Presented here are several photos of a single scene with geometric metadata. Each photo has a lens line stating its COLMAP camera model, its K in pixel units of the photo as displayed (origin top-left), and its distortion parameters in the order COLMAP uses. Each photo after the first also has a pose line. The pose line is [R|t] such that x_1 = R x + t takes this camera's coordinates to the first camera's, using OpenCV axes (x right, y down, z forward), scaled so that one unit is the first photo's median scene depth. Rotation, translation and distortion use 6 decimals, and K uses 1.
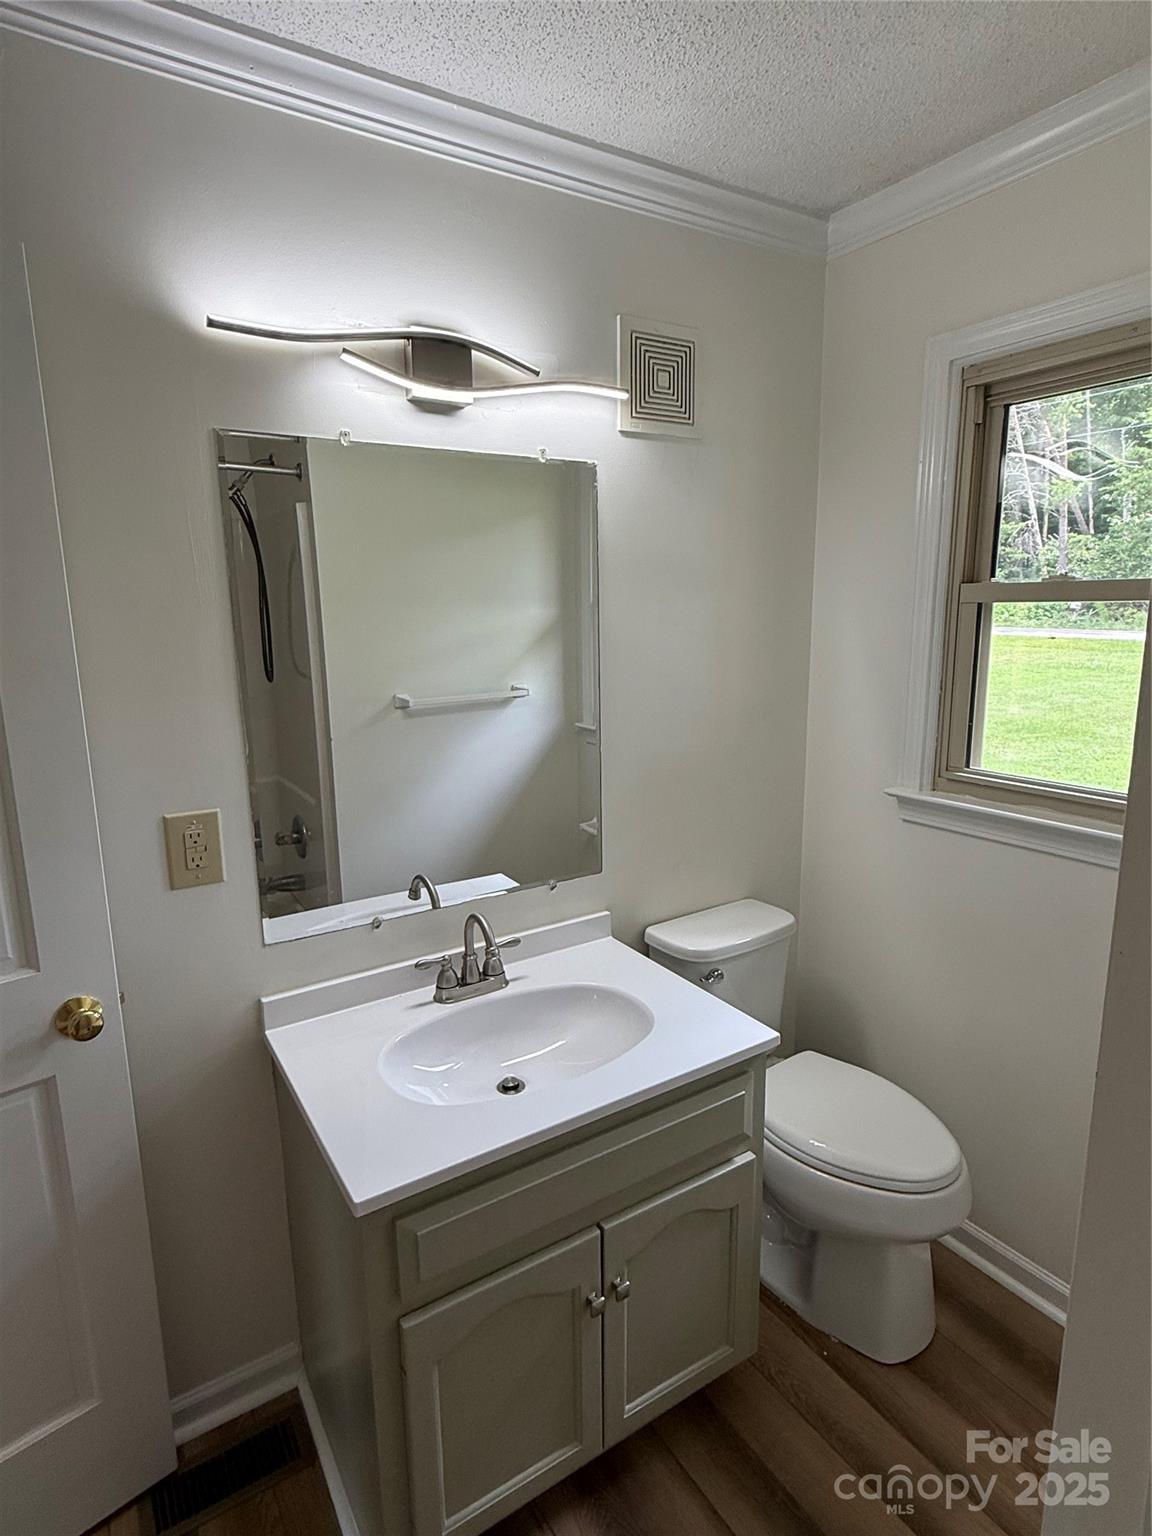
lens RADIAL K [[824.4, 0, 576.0], [0, 824.4, 768.0], [0, 0, 1]] dist [0.001325, -0.014698]
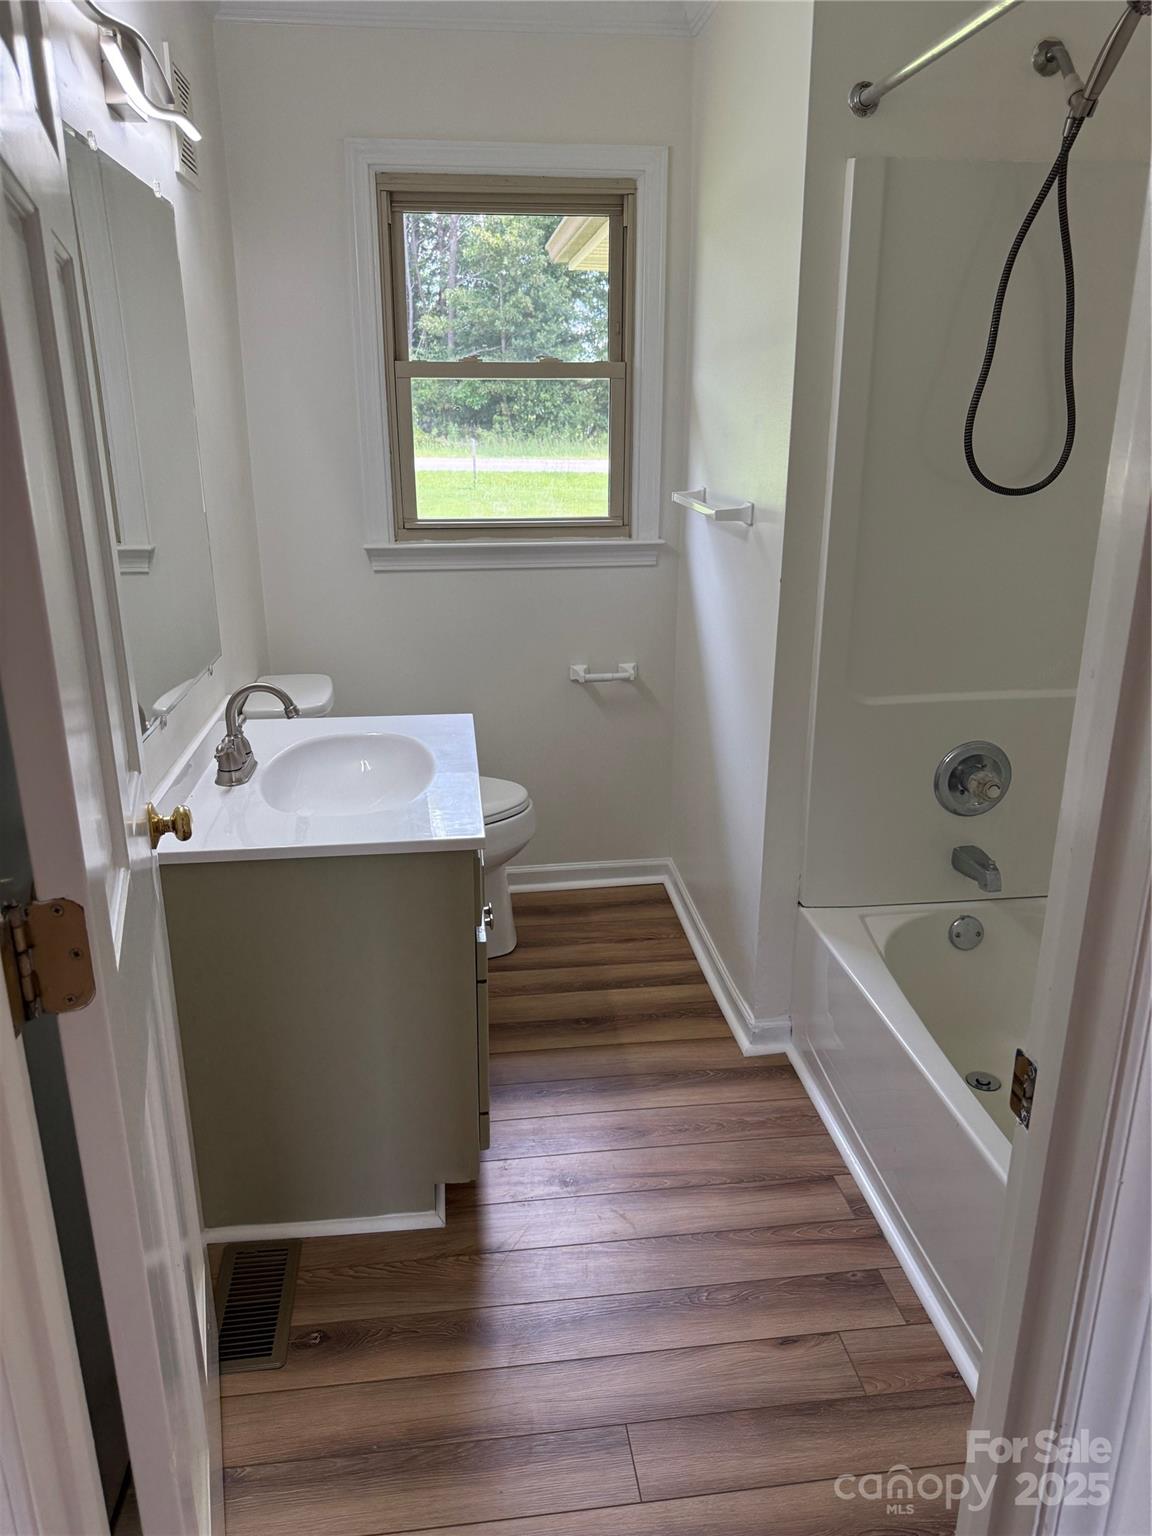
lens RADIAL K [[1094.2, 0, 576.0], [0, 1094.2, 768.0], [0, 0, 1]] dist [-0.025497, -0.001682]
pose [[0.433131, -0.271814, 0.859369, -0.977197], [0.149723, 0.961895, 0.228781, 0.024334], [-0.888809, 0.029575, 0.457323, 0.055443]]
